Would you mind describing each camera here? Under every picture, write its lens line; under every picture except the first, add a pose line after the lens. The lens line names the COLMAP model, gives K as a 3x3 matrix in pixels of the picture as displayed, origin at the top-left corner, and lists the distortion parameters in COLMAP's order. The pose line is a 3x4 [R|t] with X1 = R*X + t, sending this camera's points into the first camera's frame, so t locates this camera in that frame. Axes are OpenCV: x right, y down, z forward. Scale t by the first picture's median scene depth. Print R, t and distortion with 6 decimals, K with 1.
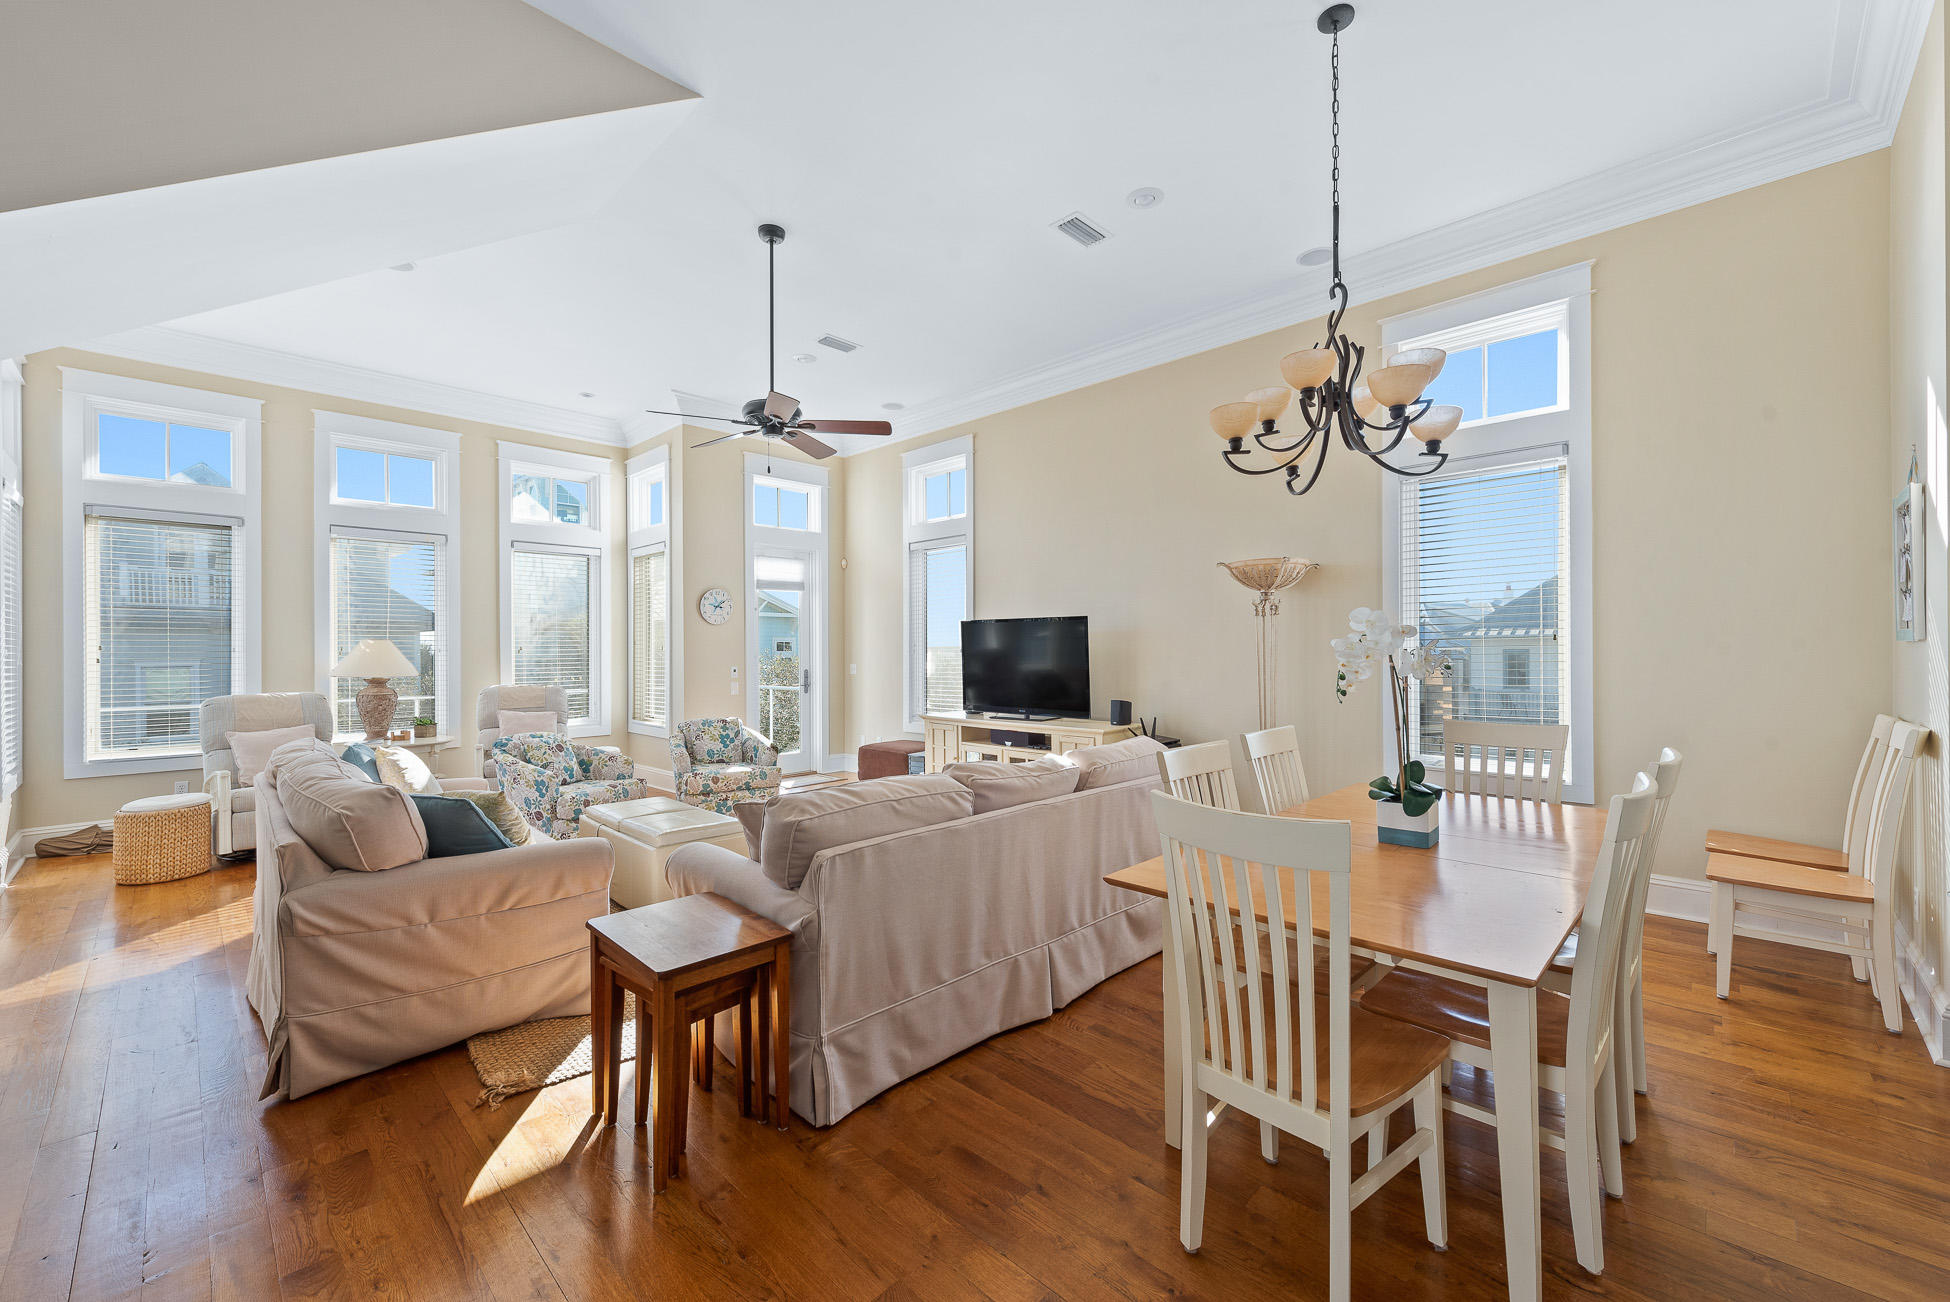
lens RADIAL K [[775.0, 0, 984.0], [0, 775.0, 644.2], [0, 0, 1]] dist [0.010049, -0.000777]
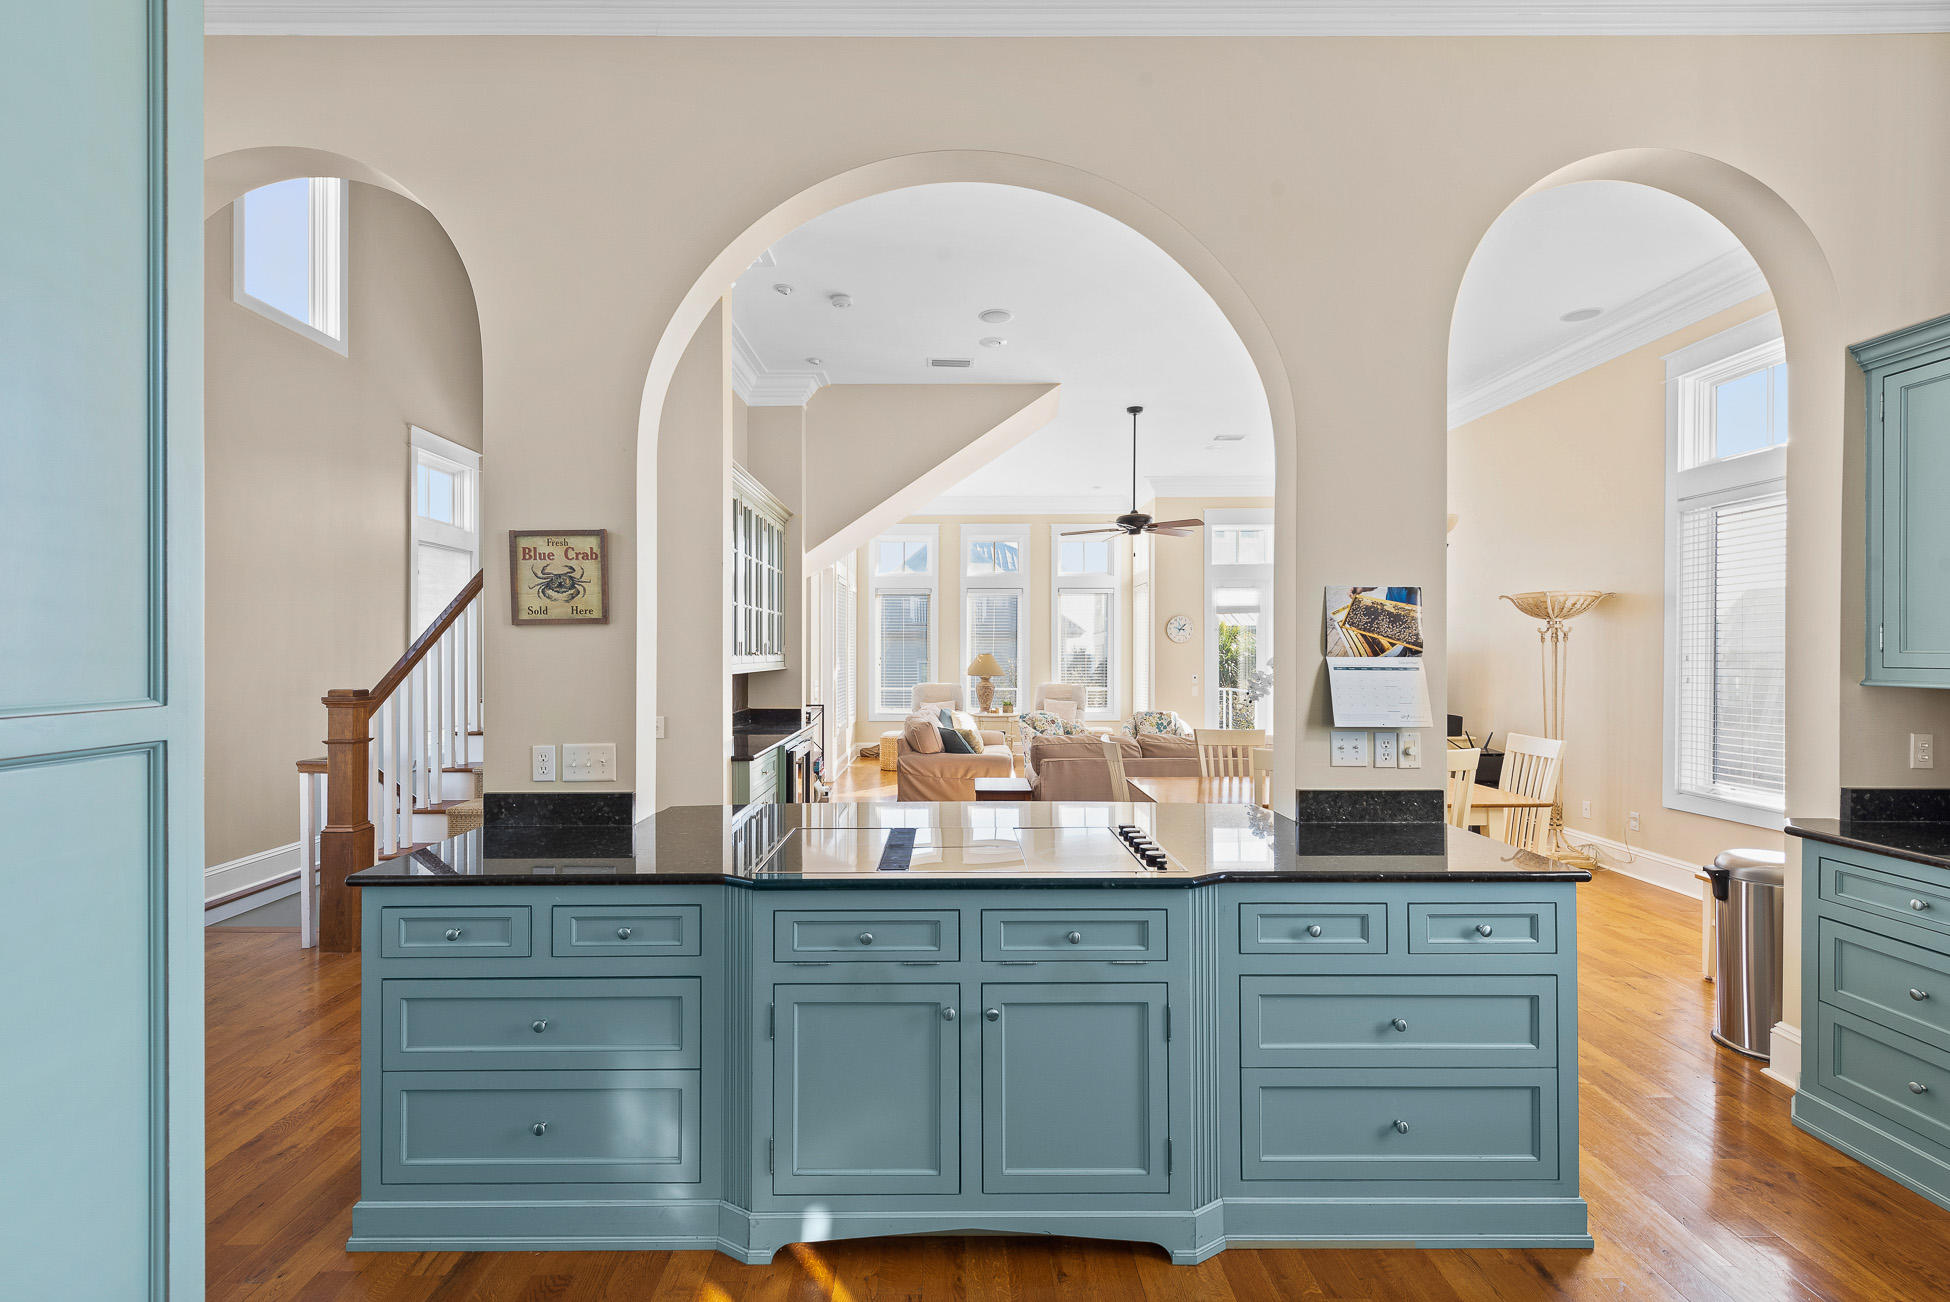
lens RADIAL K [[860.7, 0, 961.9], [0, 860.7, 653.0], [0, 0, 1]] dist [-0.003595, -0.000688]
pose [[0.700470, 0.007519, -0.713642, 0.638545], [0.001384, 0.999928, 0.011894, -0.036400], [0.713680, -0.009319, 0.700410, -0.431969]]
